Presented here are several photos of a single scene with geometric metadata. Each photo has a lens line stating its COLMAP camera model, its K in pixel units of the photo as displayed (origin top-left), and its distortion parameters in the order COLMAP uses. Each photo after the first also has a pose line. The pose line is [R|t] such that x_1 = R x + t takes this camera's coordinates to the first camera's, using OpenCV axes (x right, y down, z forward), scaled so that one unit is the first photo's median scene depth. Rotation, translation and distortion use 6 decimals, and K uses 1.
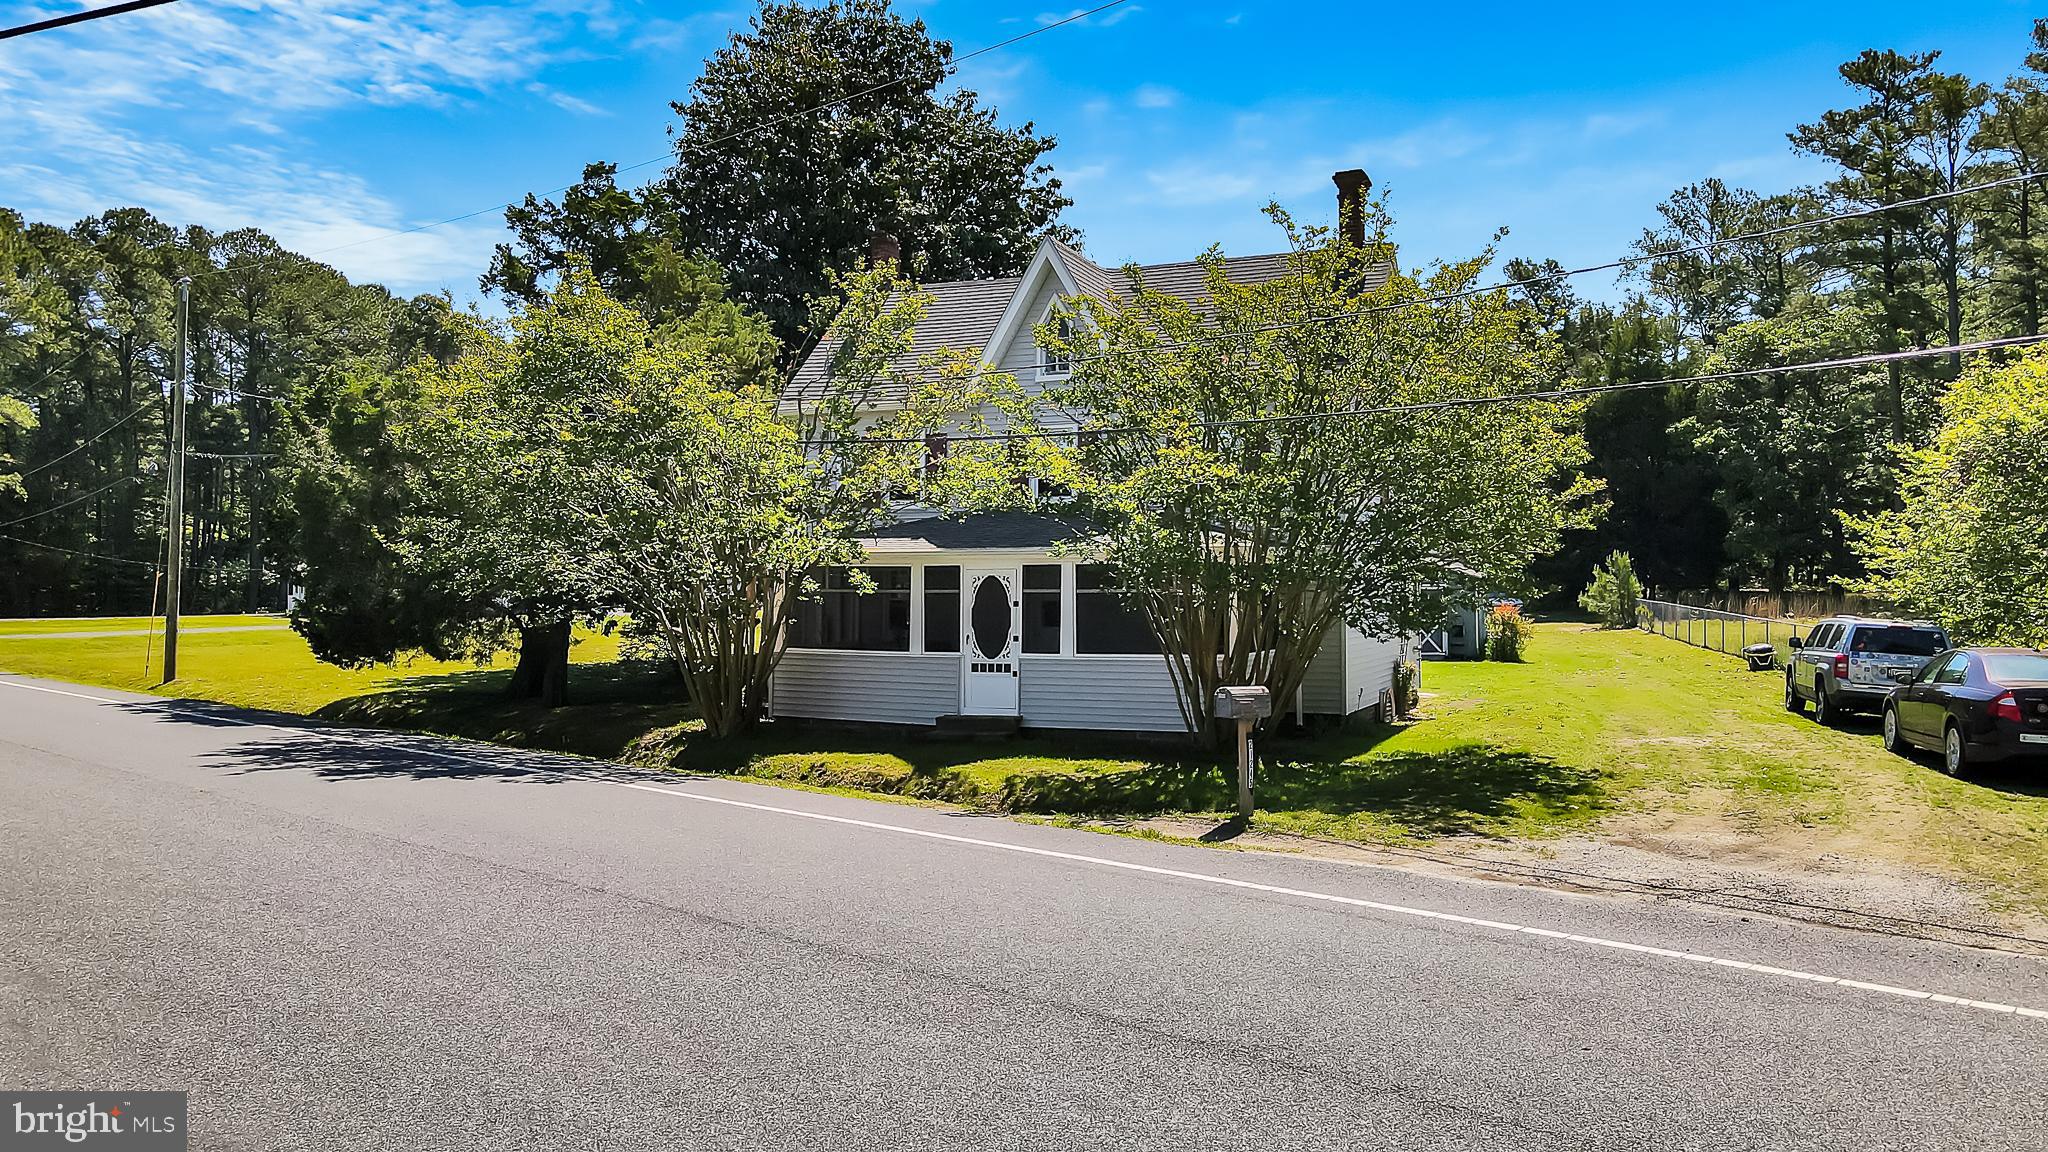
lens RADIAL K [[1501.3, 0, 1024.0], [0, 1501.3, 576.0], [0, 0, 1]] dist [-0.011015, -0.000894]
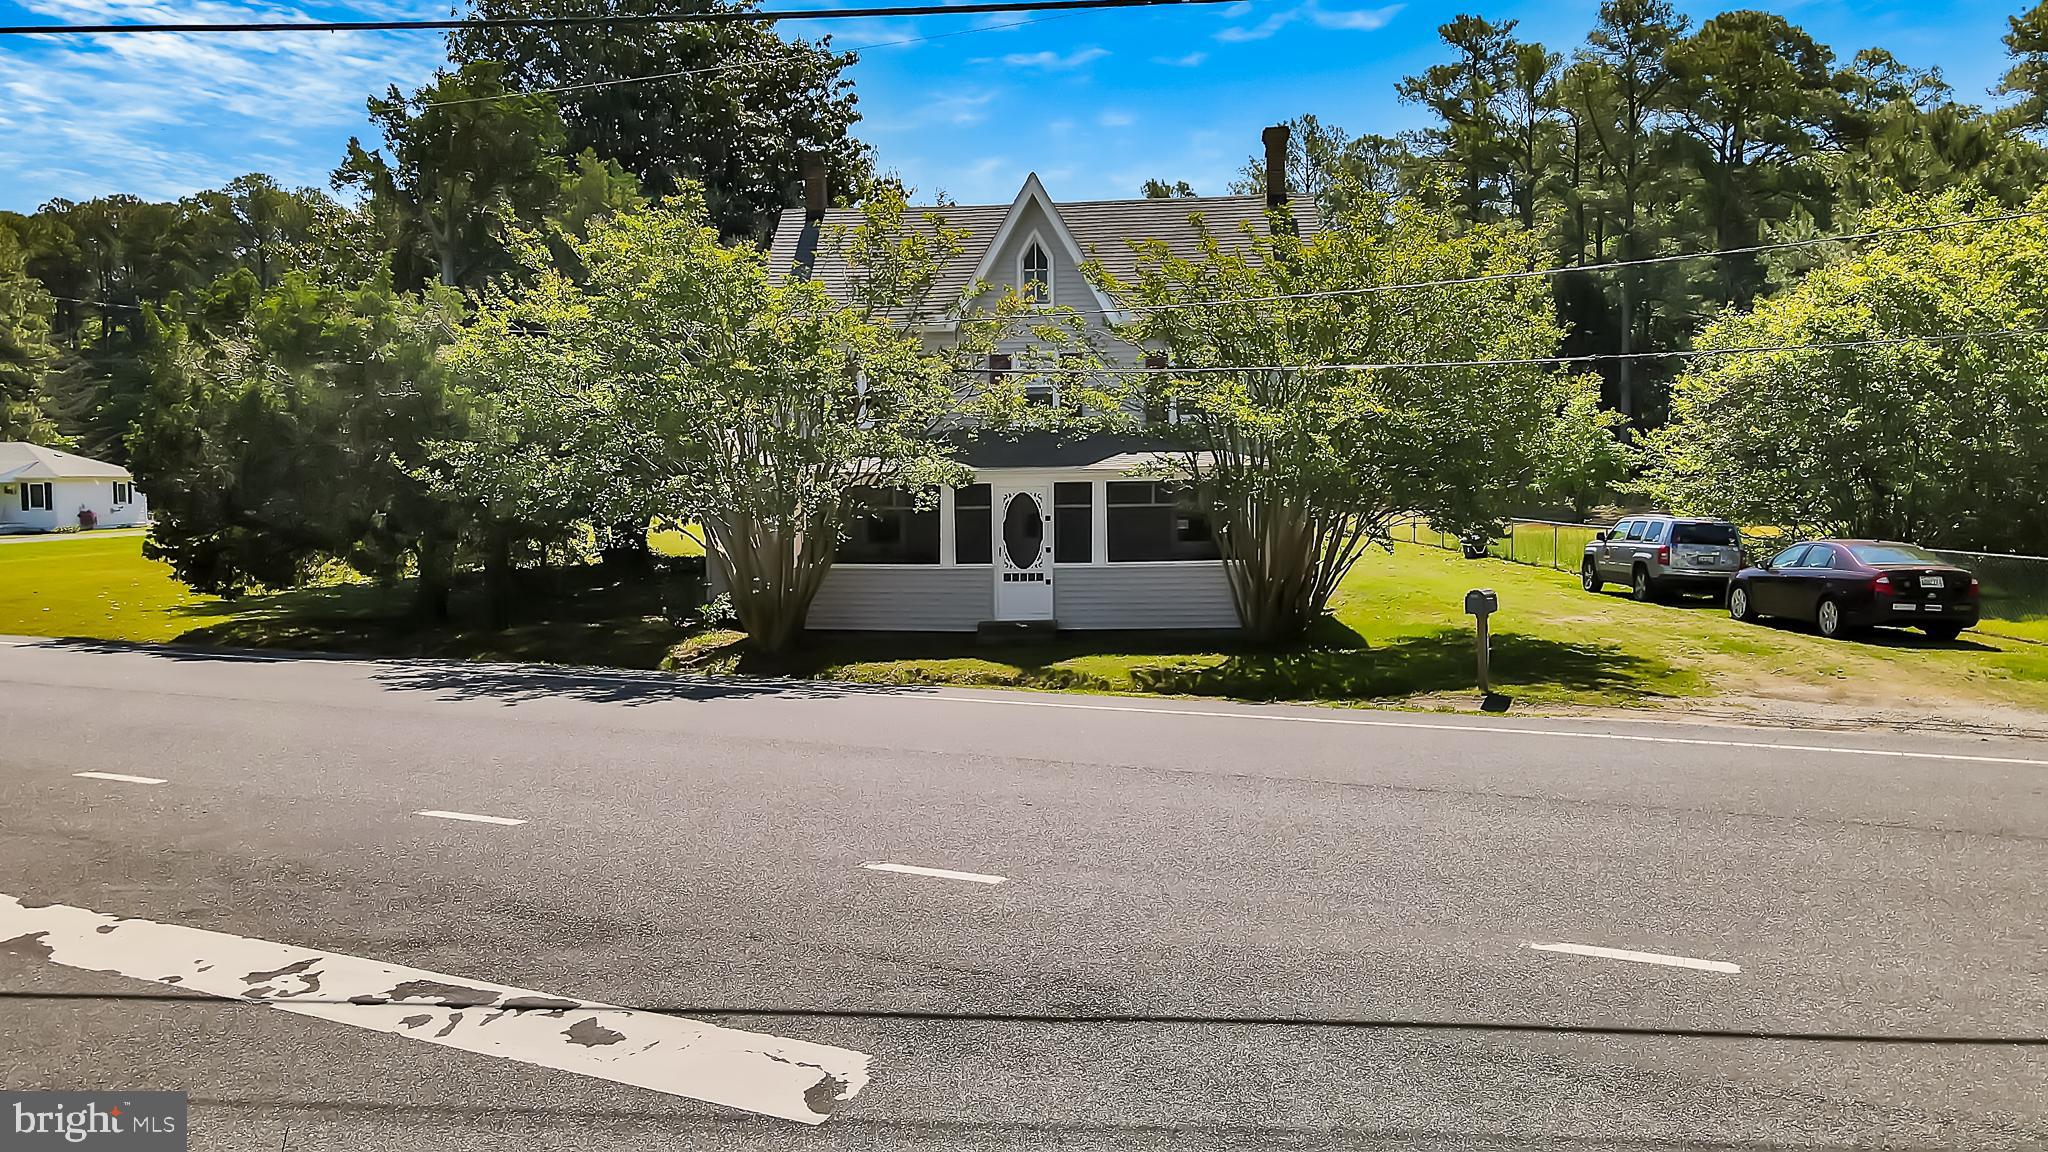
lens RADIAL K [[1501.3, 0, 1024.0], [0, 1501.3, 576.0], [0, 0, 1]] dist [-0.011015, -0.000894]
pose [[0.950438, -0.030685, 0.309395, -0.360211], [0.009195, 0.997457, 0.070680, -0.017017], [-0.310777, -0.064332, 0.948303, -0.040170]]
